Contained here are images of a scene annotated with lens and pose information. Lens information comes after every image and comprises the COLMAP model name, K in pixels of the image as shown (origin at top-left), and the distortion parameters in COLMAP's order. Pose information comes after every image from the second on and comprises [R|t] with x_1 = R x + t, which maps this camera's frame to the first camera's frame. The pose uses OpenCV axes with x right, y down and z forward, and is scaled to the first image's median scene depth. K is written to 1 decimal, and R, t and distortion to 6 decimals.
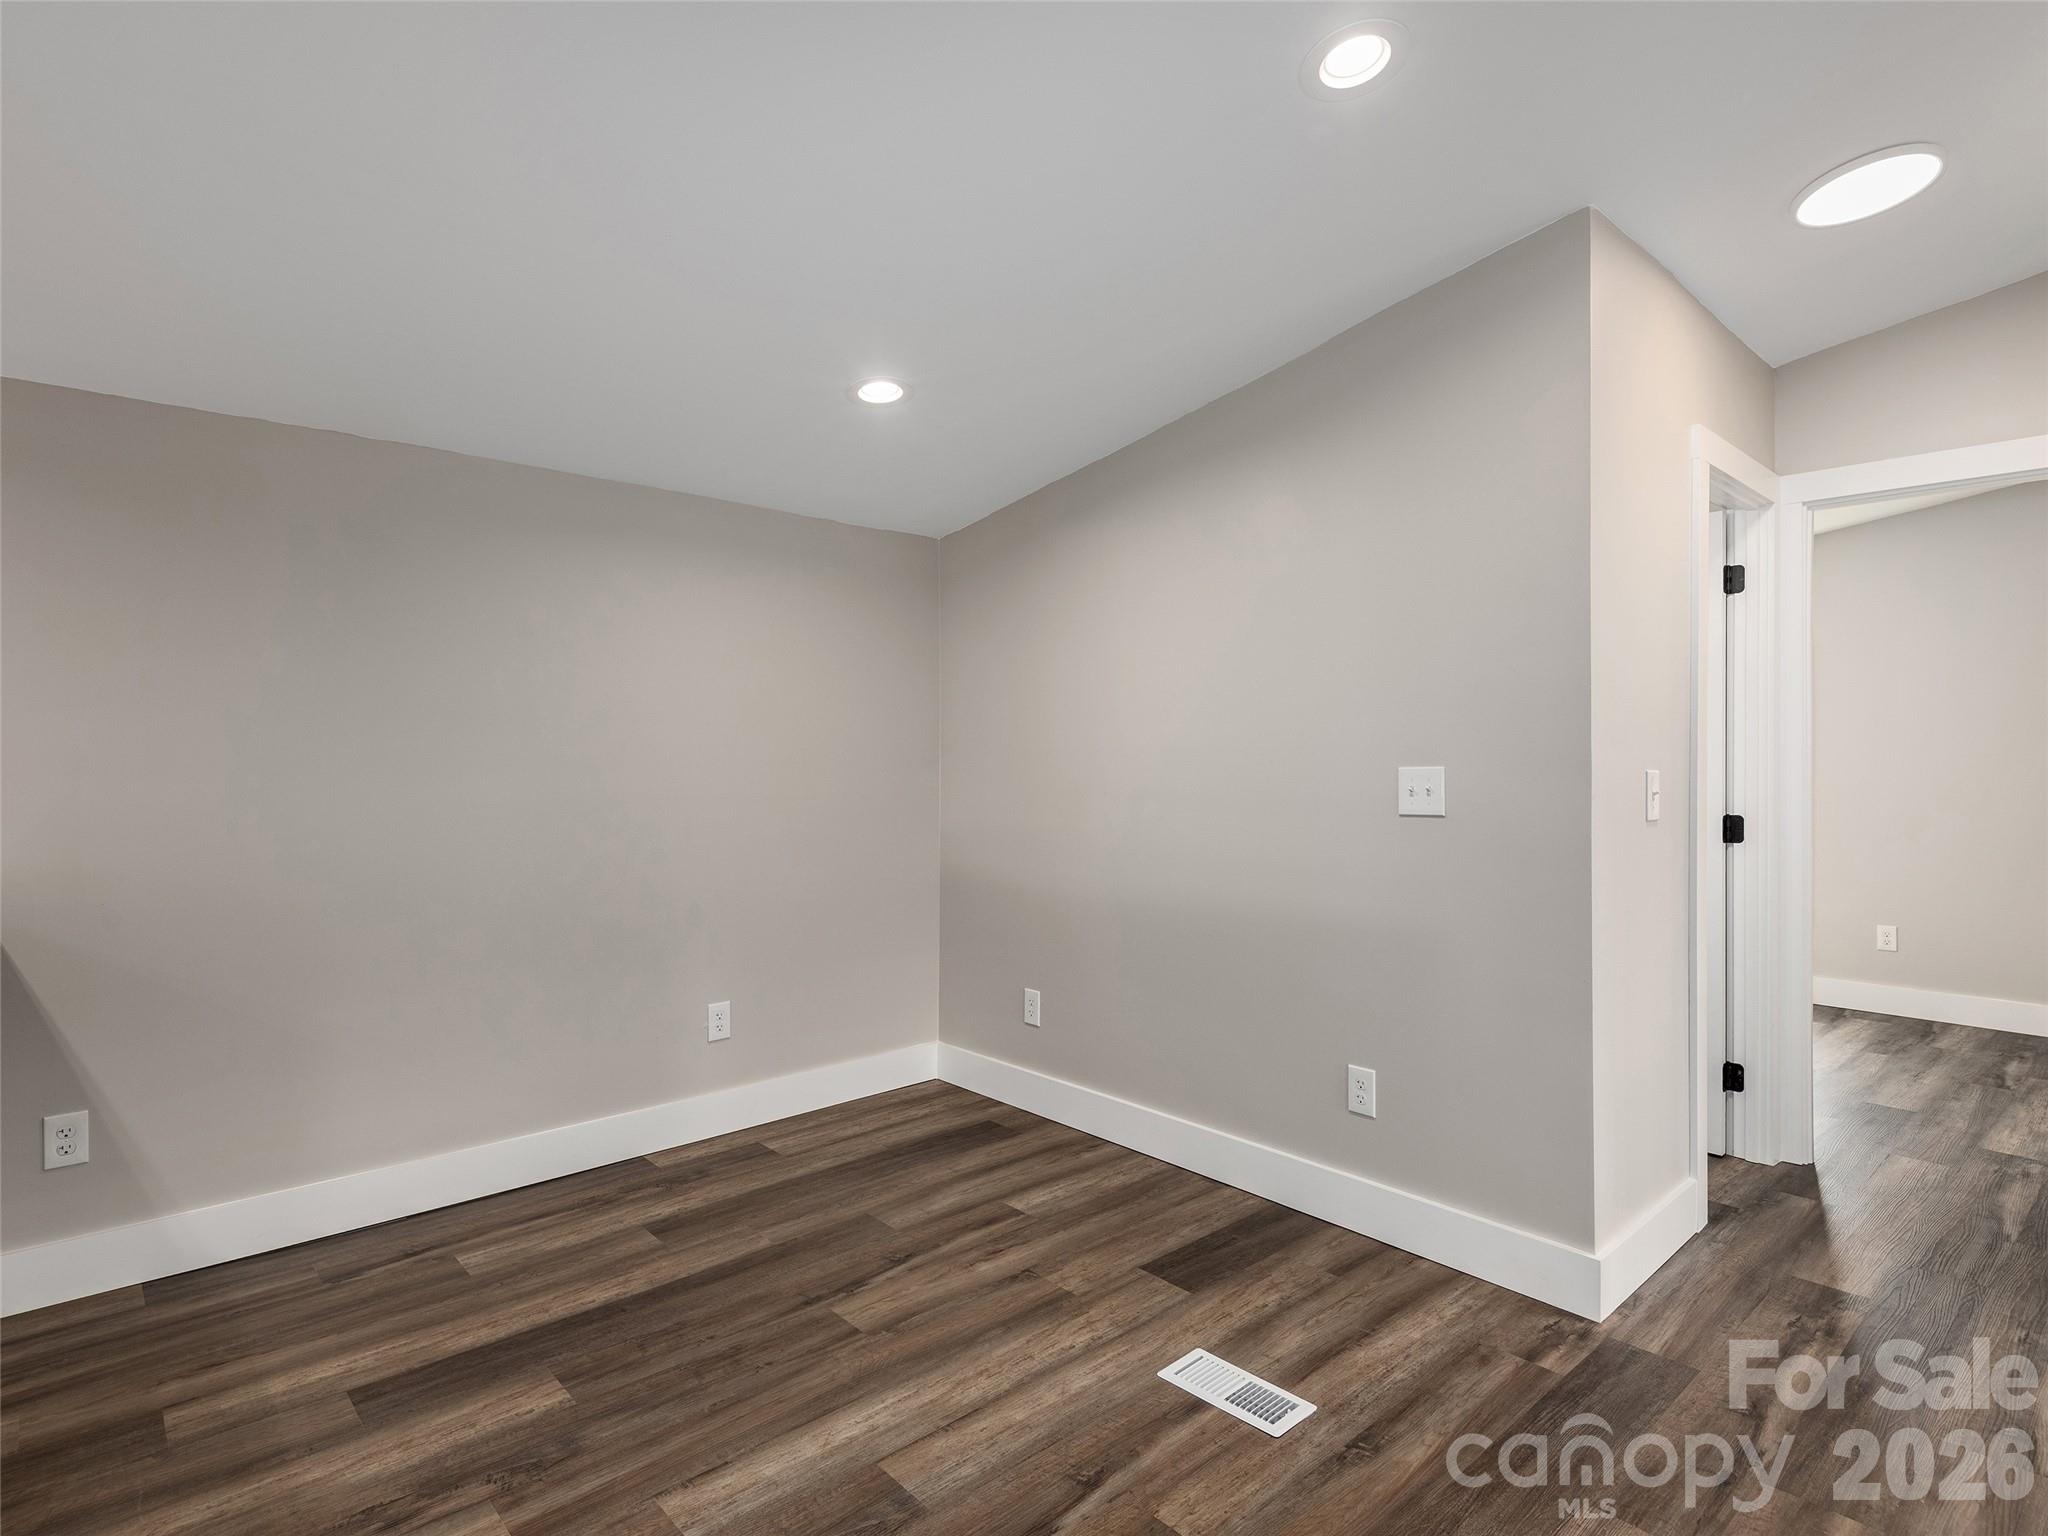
lens RADIAL K [[1060.4, 0, 1021.0], [0, 1060.4, 768.2], [0, 0, 1]] dist [0.014576, -0.006321]
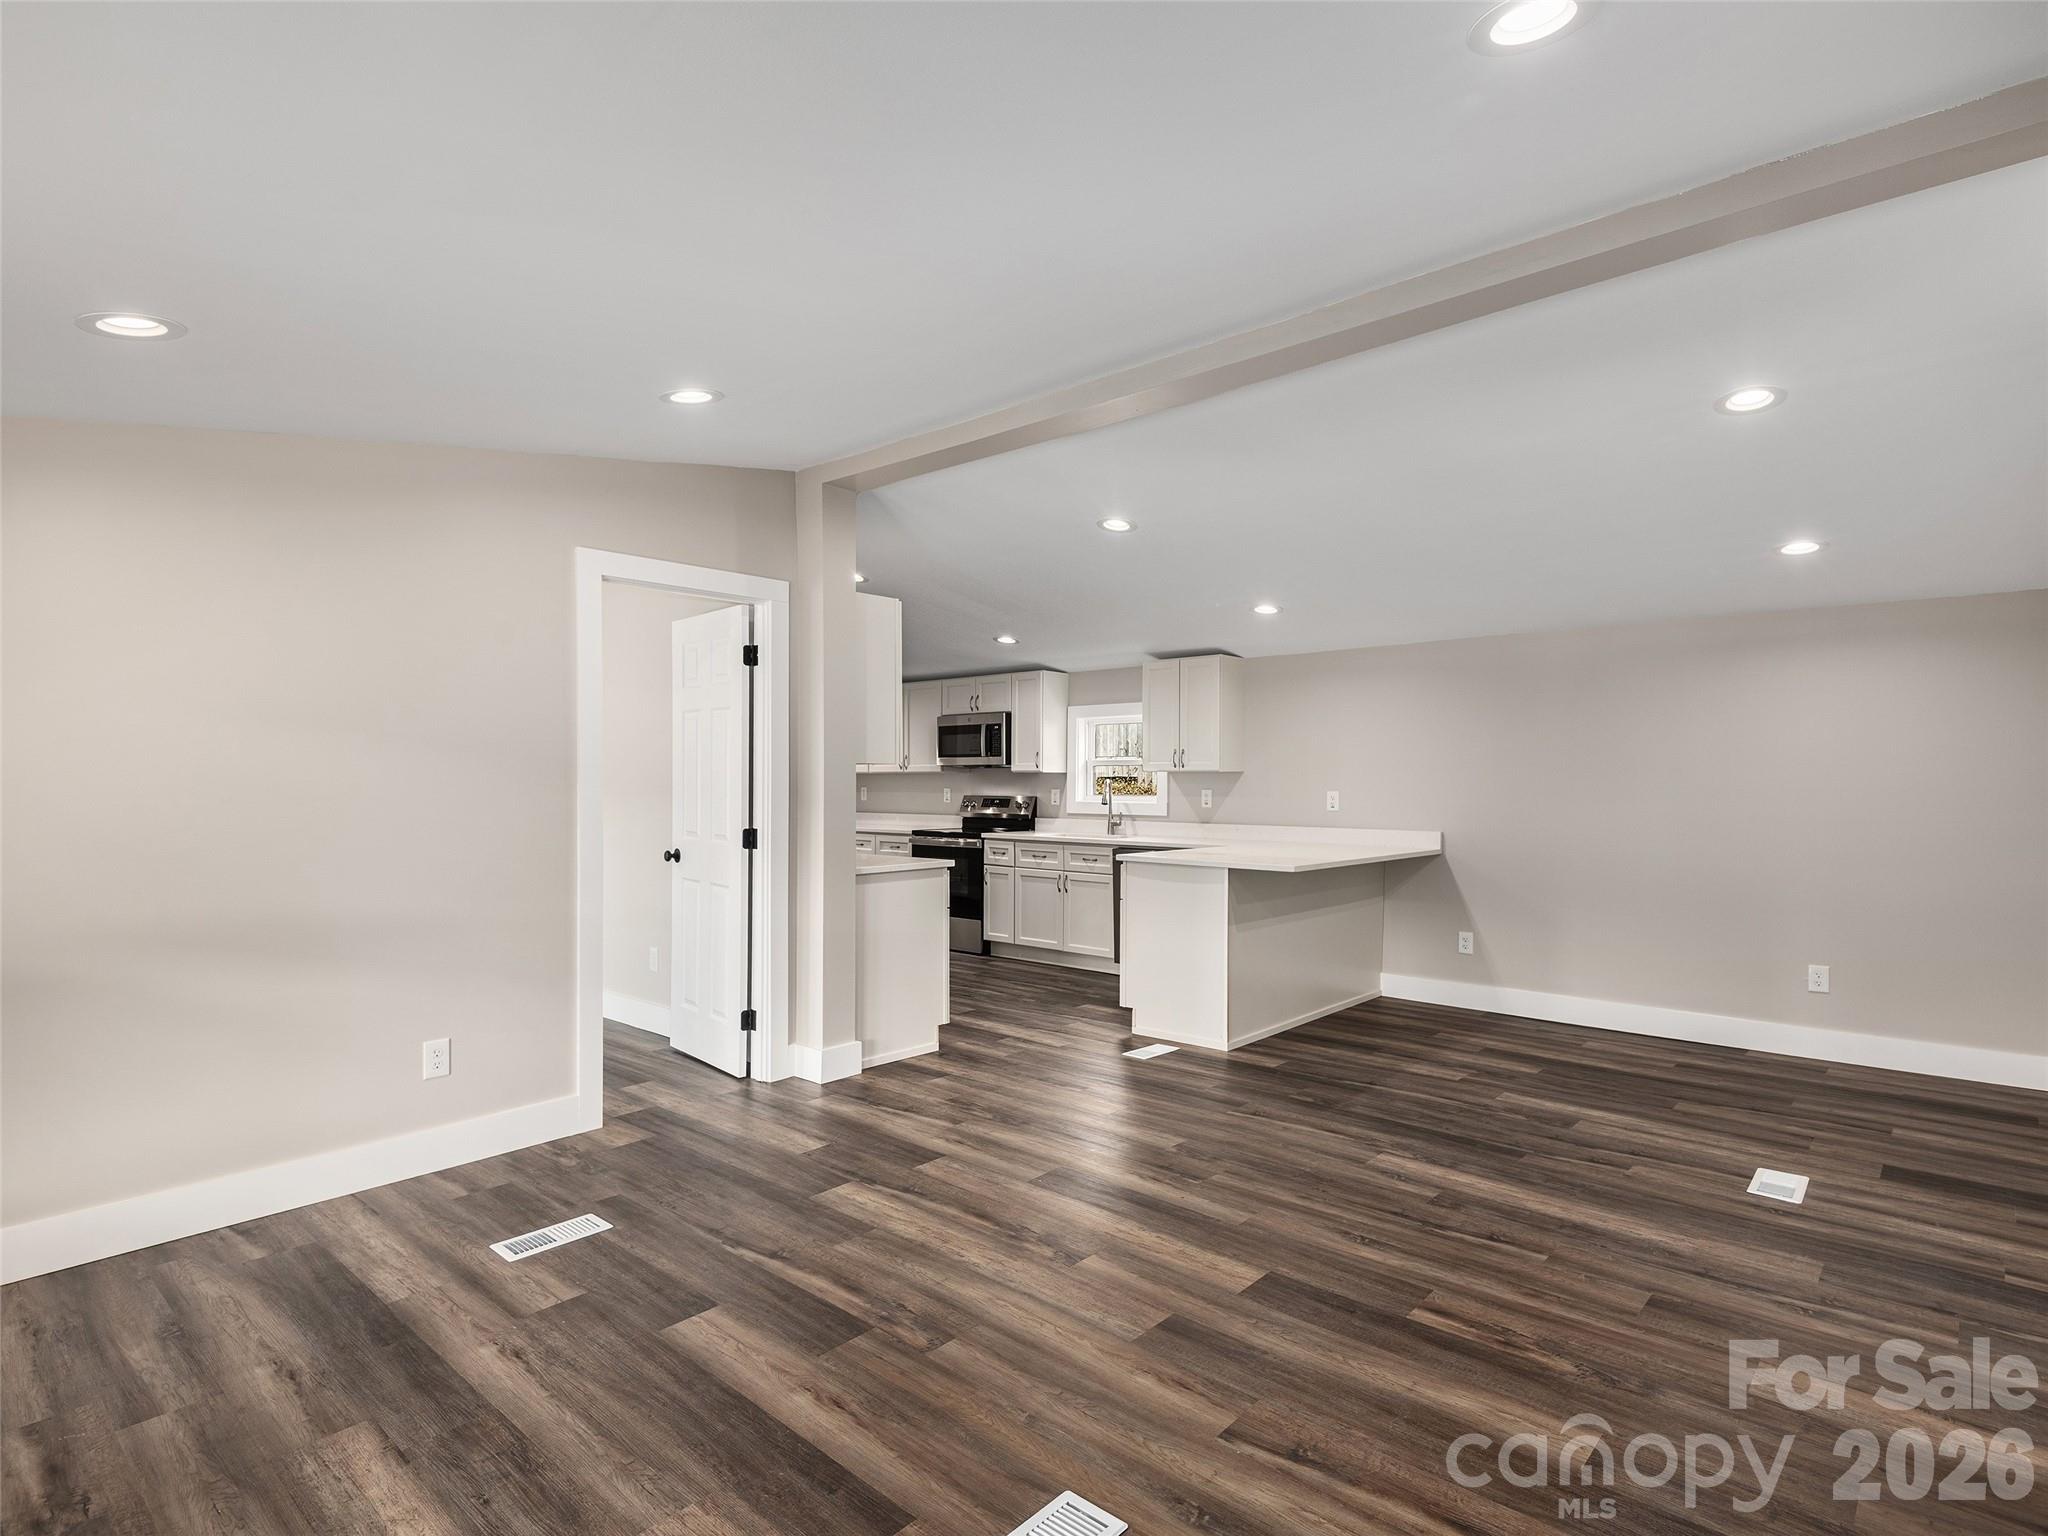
lens RADIAL K [[1060.4, 0, 1016.2], [0, 1060.4, 765.8], [0, 0, 1]] dist [0.014576, -0.006321]
pose [[0.102381, -0.008504, -0.994709, 1.483434], [-0.013467, 0.999860, -0.009934, -0.019704], [0.994654, 0.014412, 0.102252, -0.287531]]
